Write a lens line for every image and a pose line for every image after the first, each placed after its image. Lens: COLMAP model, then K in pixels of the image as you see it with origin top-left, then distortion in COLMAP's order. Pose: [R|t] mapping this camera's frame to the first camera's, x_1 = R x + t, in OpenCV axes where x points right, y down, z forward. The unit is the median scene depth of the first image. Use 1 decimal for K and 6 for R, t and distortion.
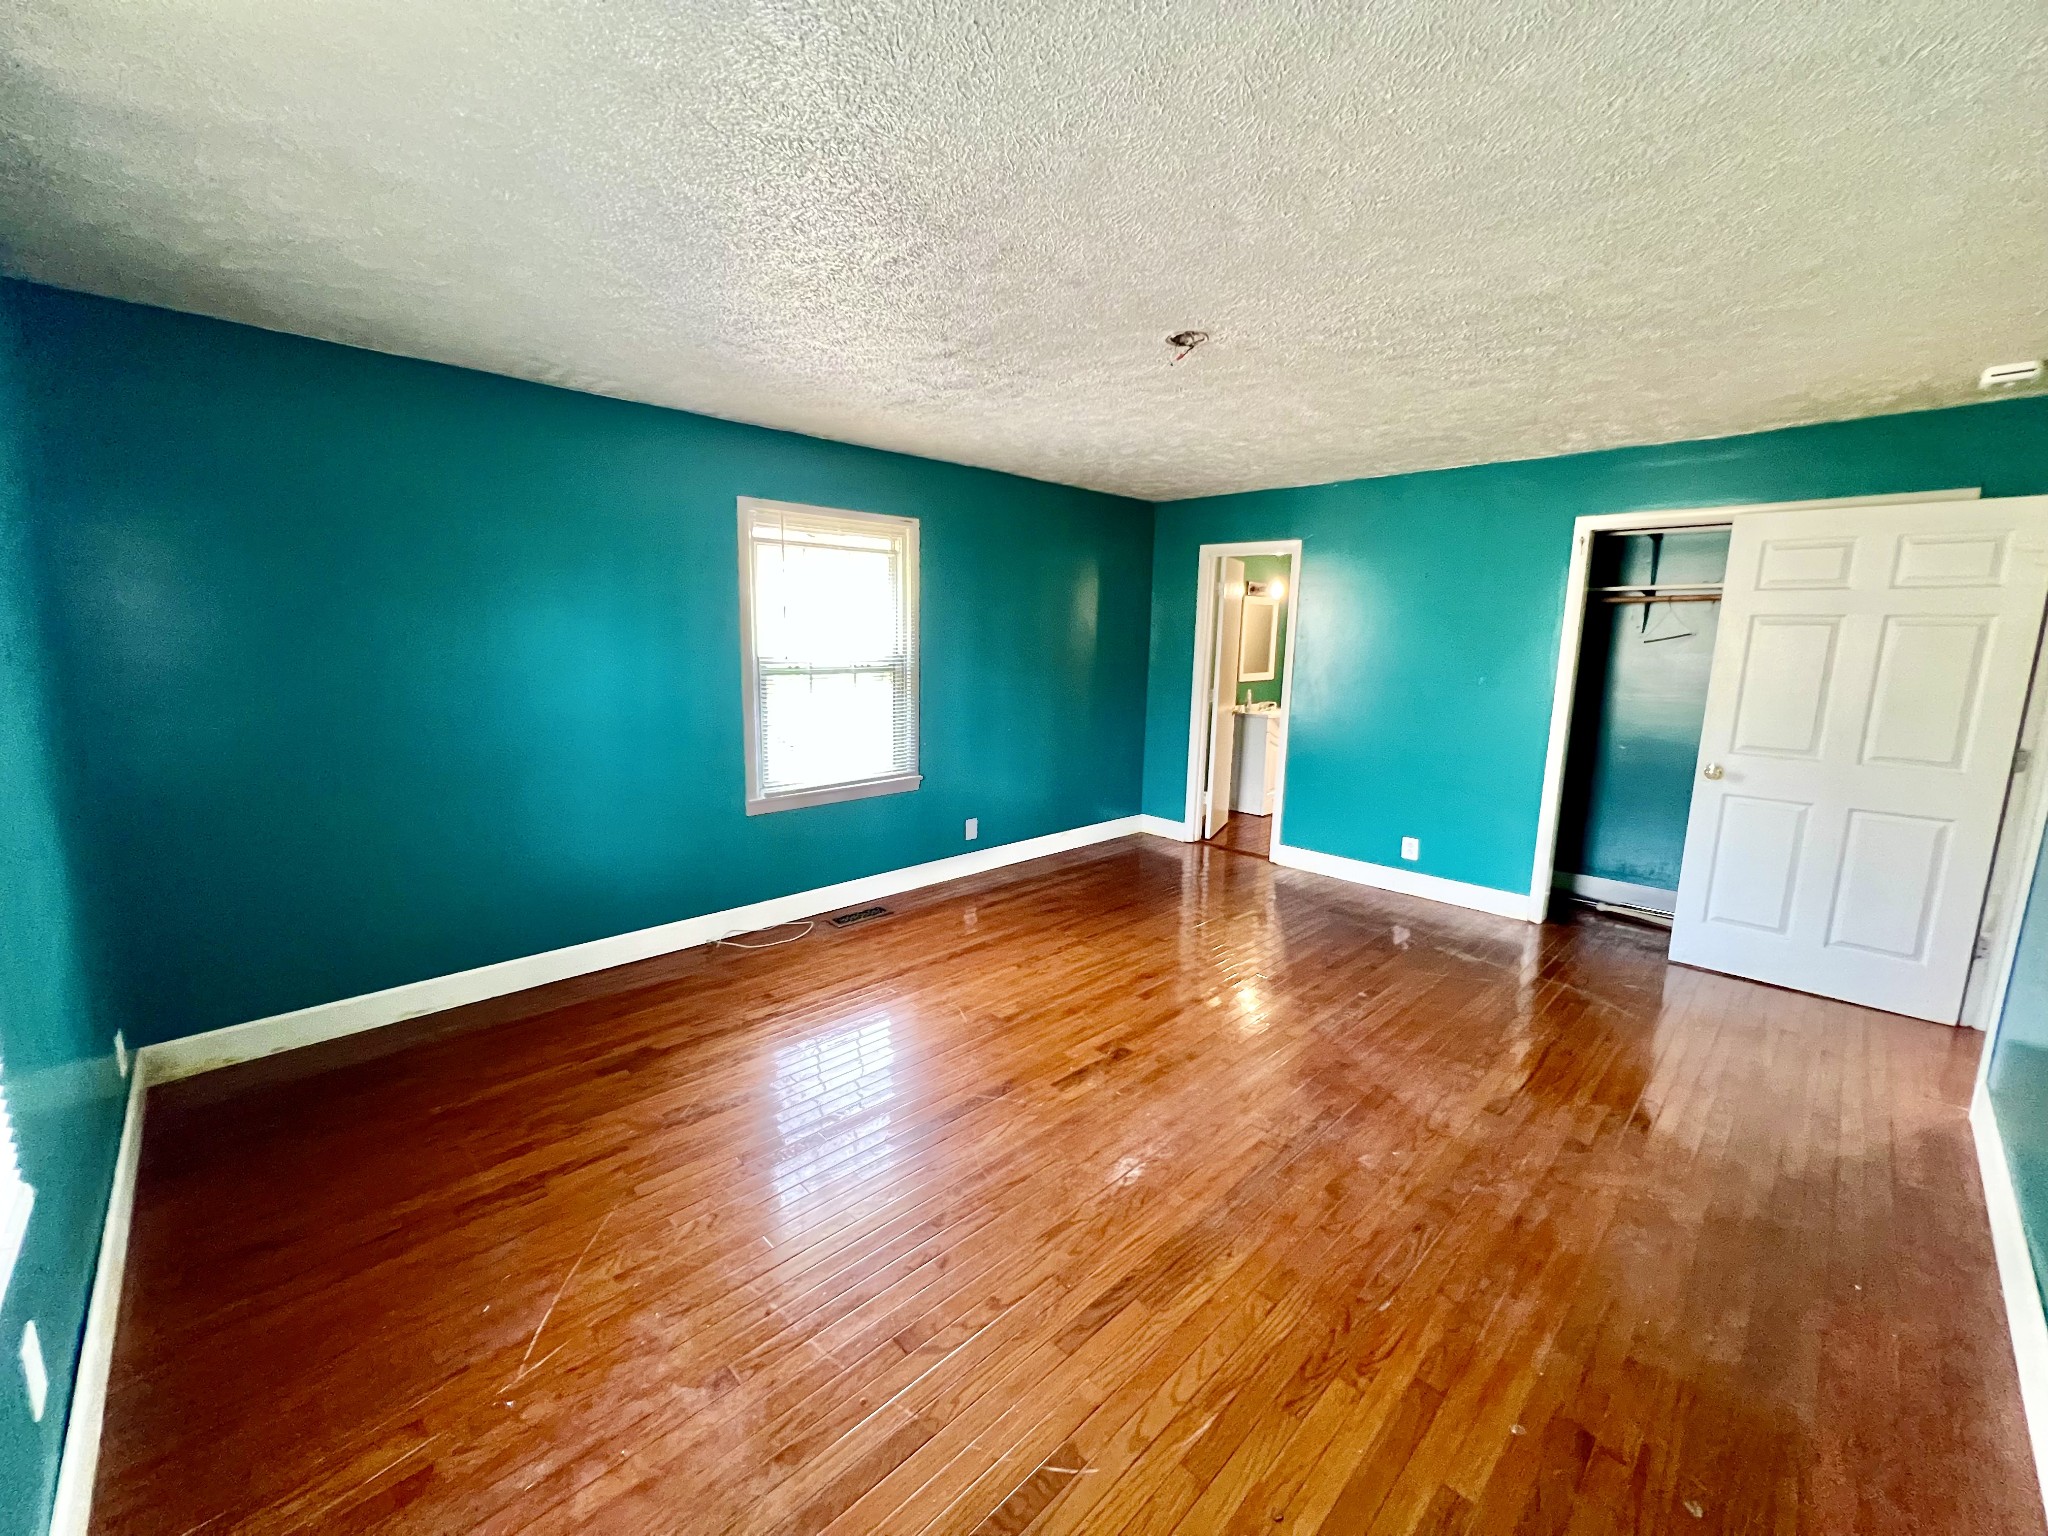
lens RADIAL K [[815.6, 0, 1020.1], [0, 815.6, 769.3], [0, 0, 1]] dist [-0.002756, -0.000996]
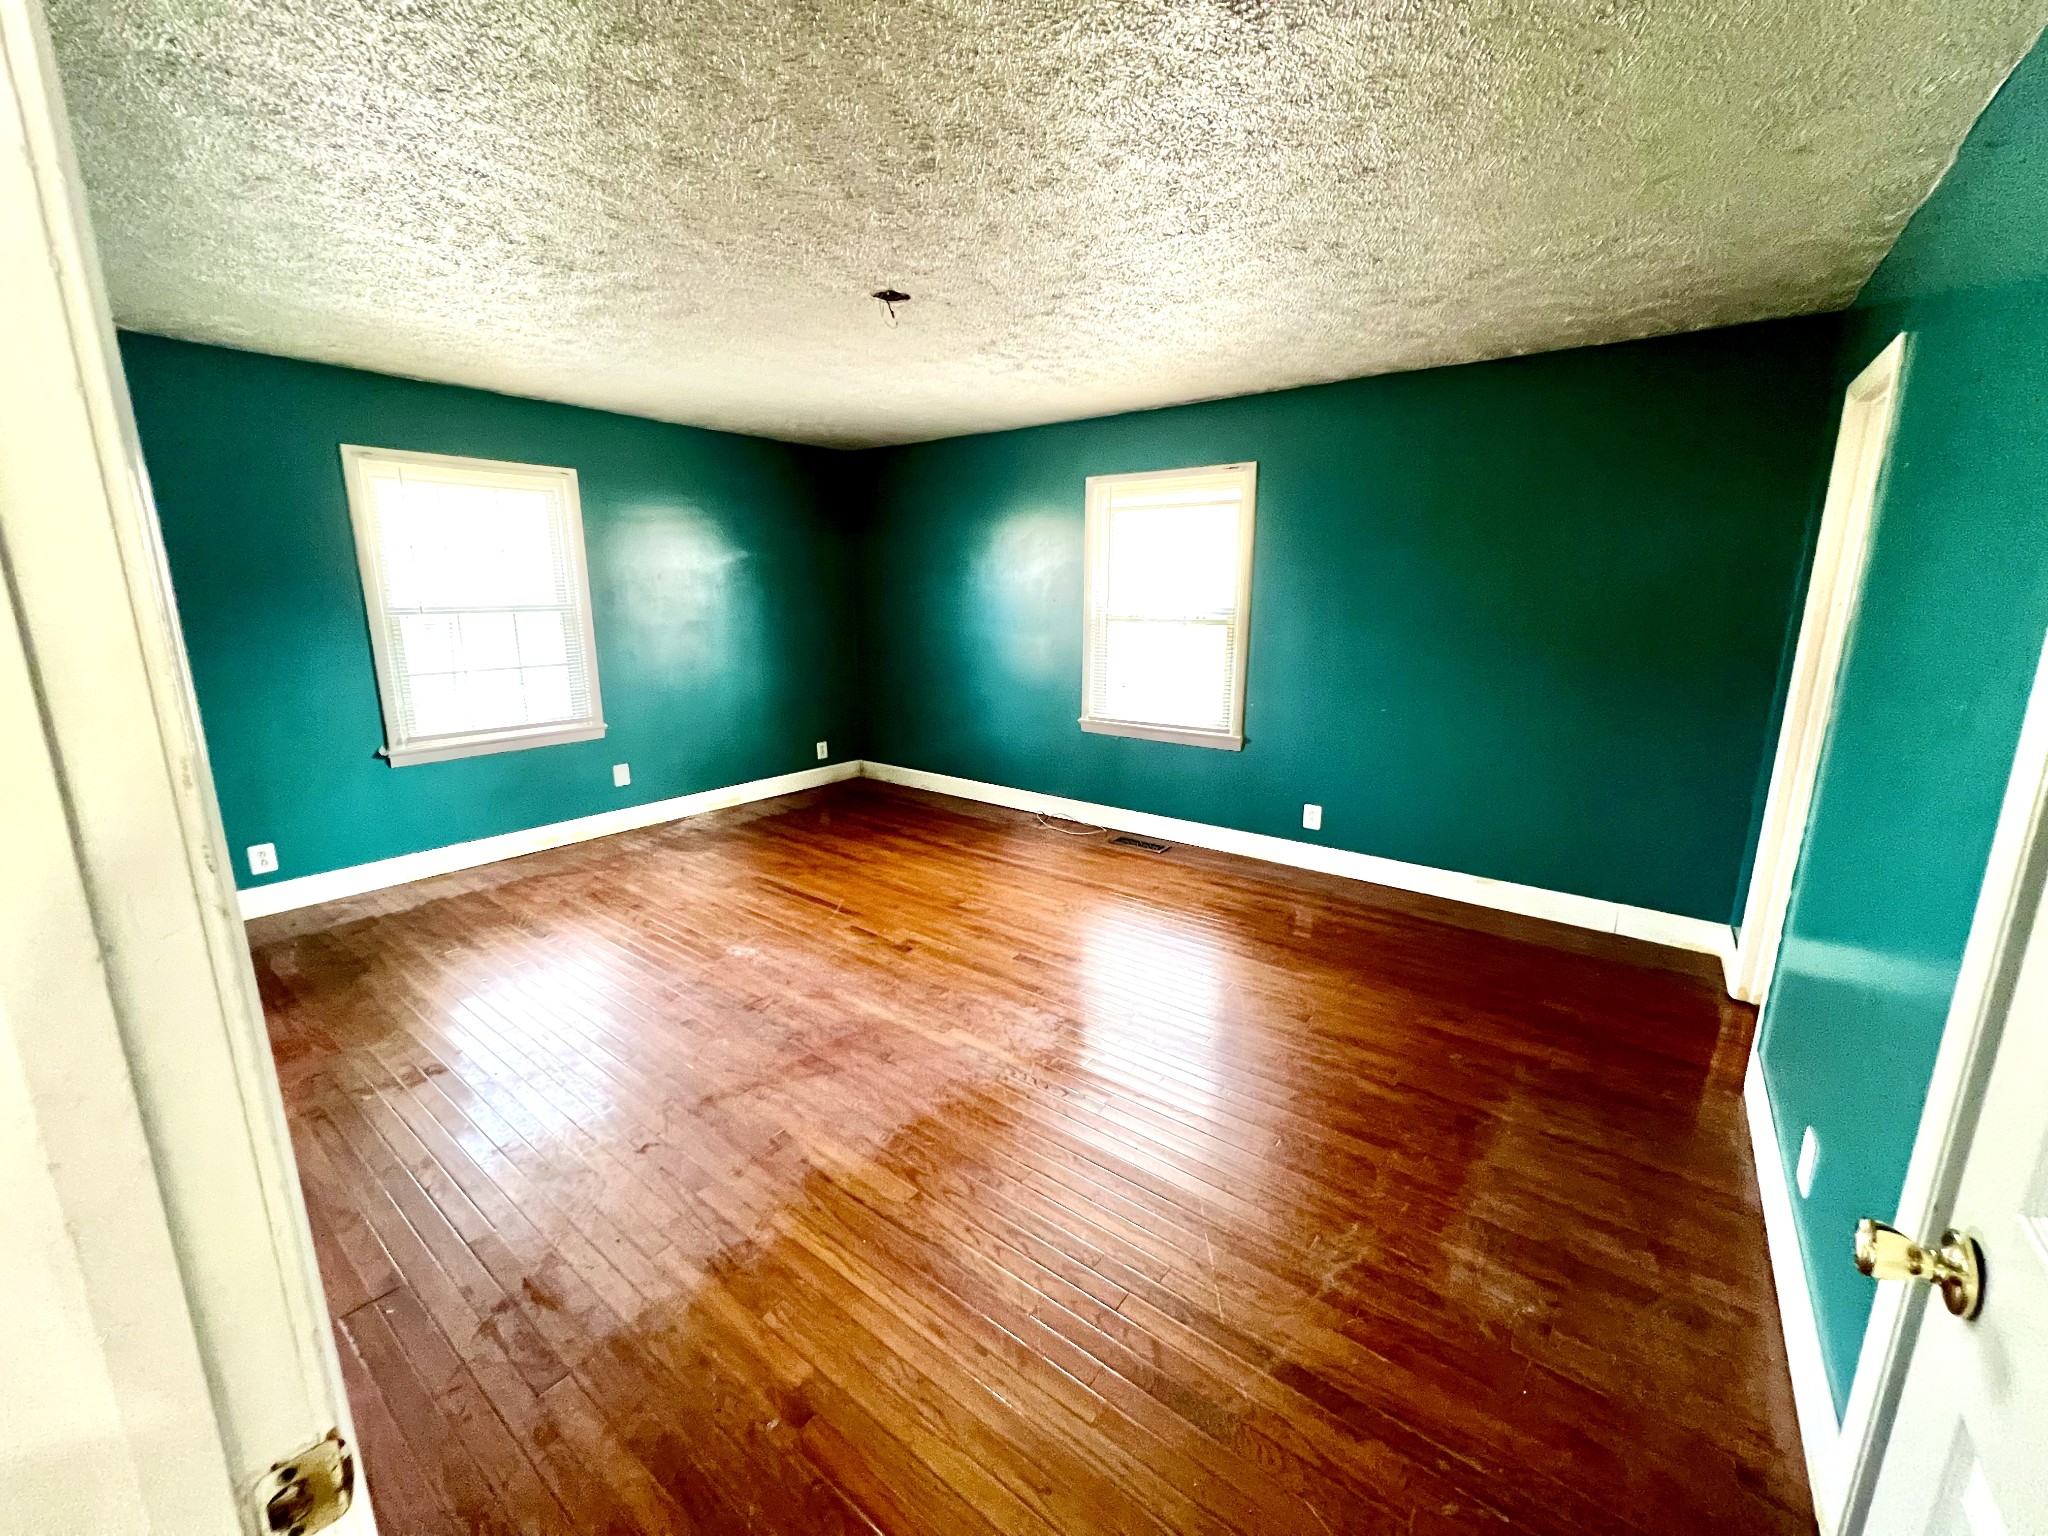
lens RADIAL K [[815.6, 0, 1018.1], [0, 815.6, 764.4], [0, 0, 1]] dist [-0.002756, -0.000996]
pose [[0.138053, 0.189383, -0.972150, 1.044254], [-0.167266, 0.971908, 0.165582, -0.100989], [0.976198, 0.139748, 0.165852, 0.809646]]
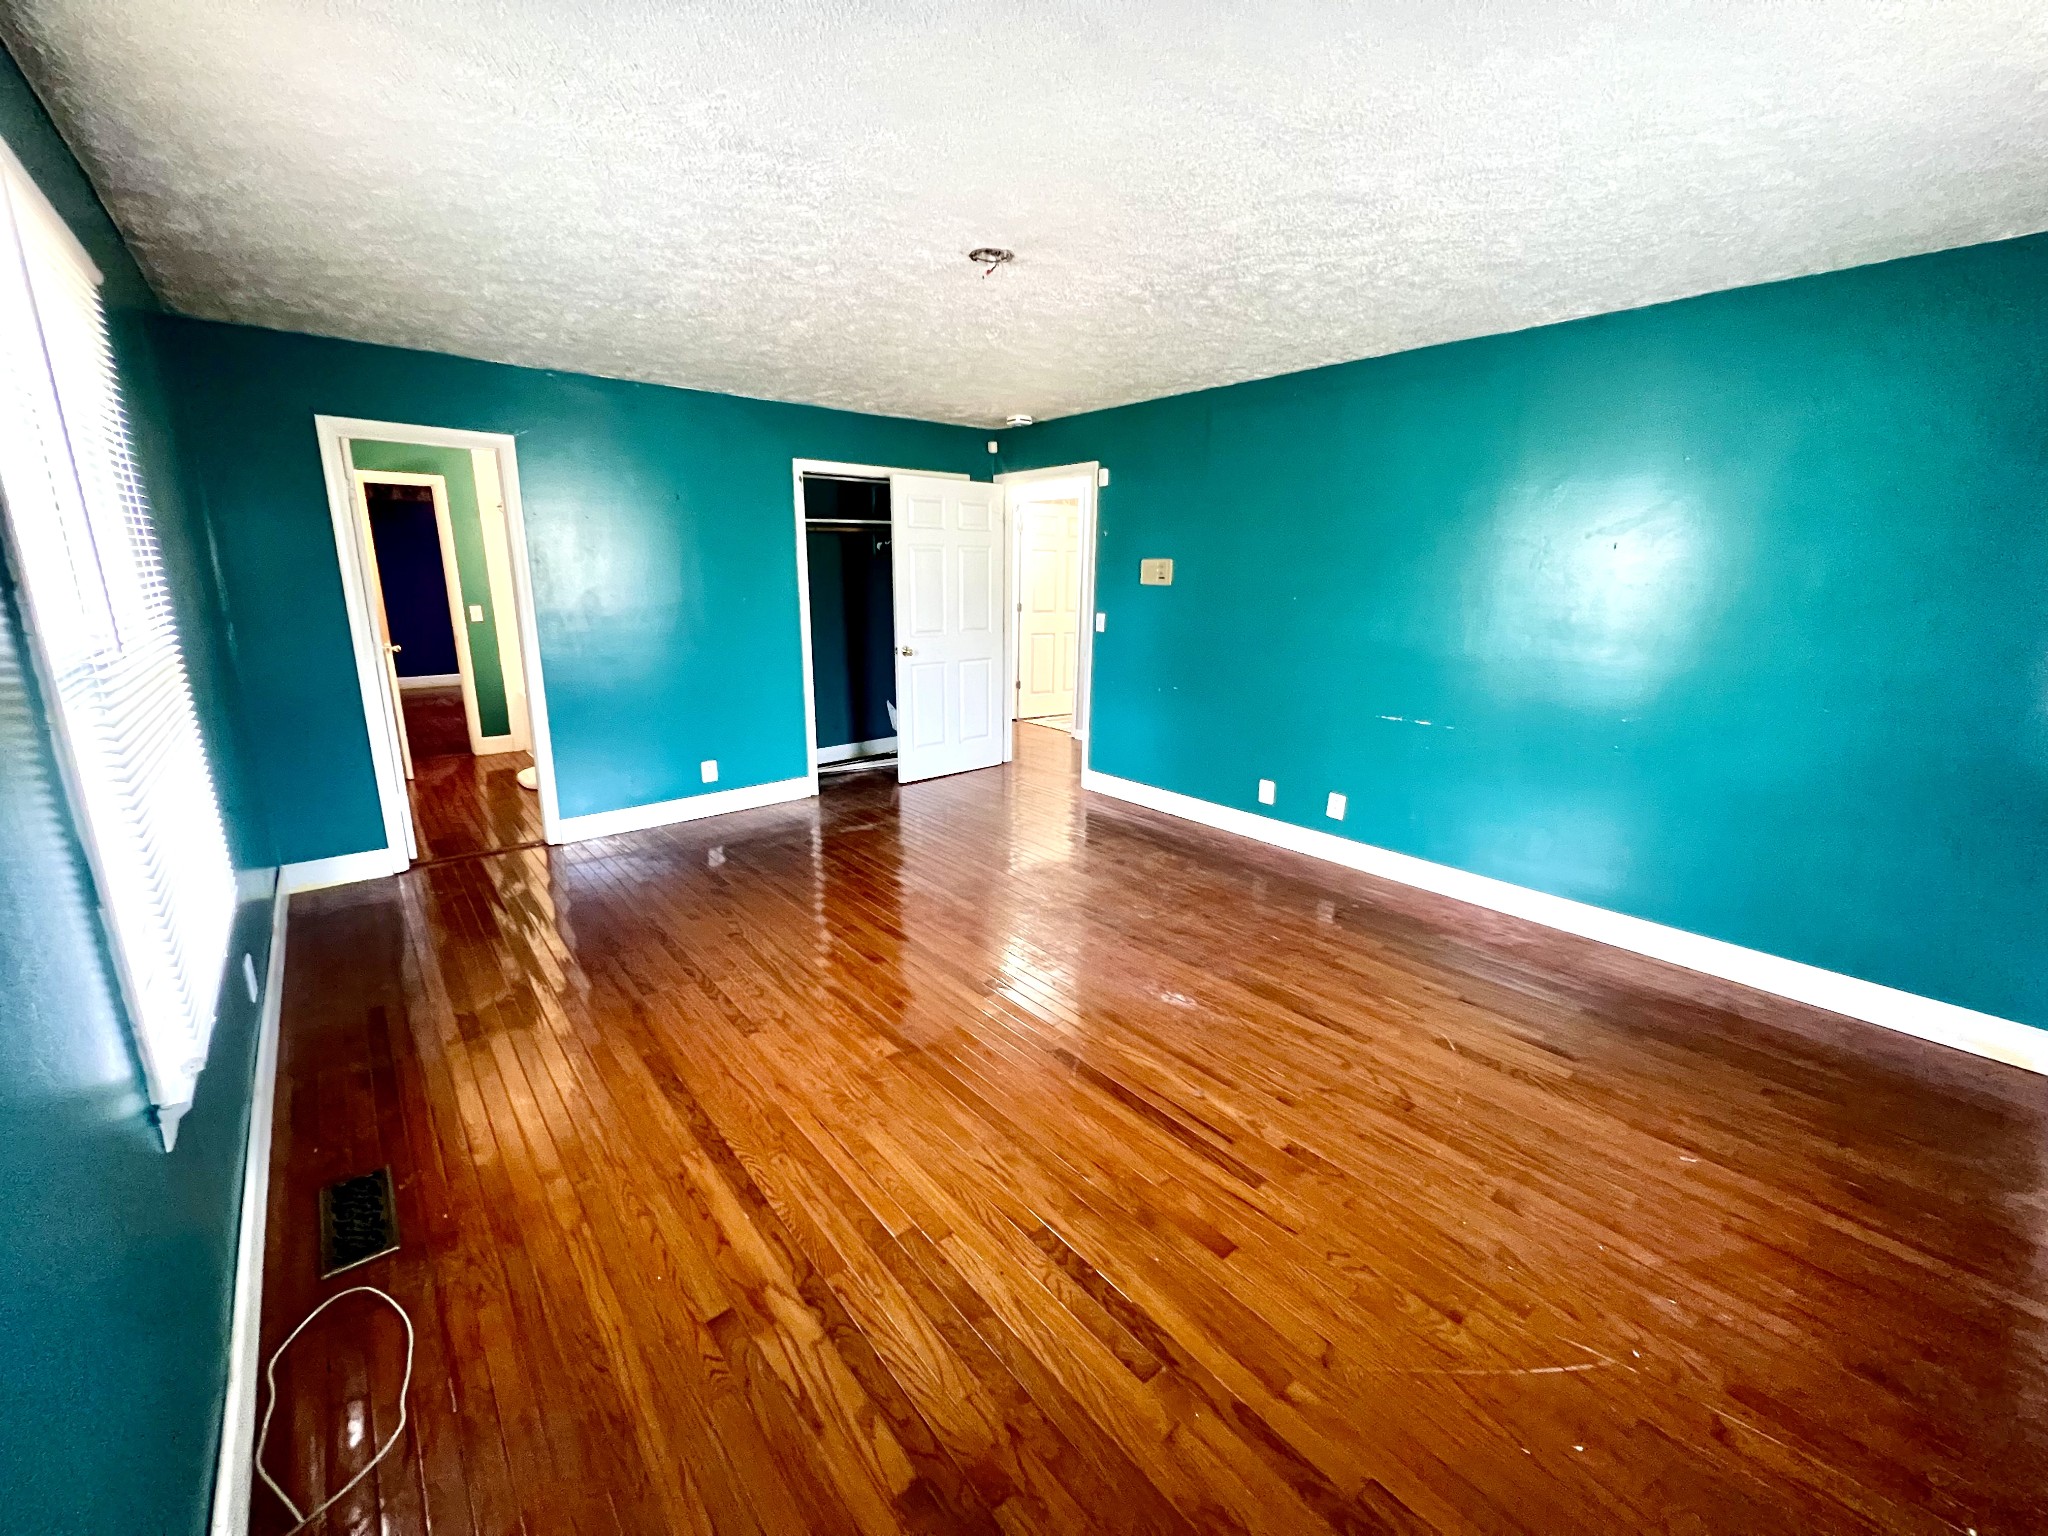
lens RADIAL K [[815.6, 0, 1020.5], [0, 815.6, 764.2], [0, 0, 1]] dist [-0.002756, -0.000996]
pose [[0.065527, -0.250695, 0.965846, -0.680098], [0.161424, 0.957840, 0.237665, -0.129132], [-0.984707, 0.140337, 0.103232, 0.717268]]
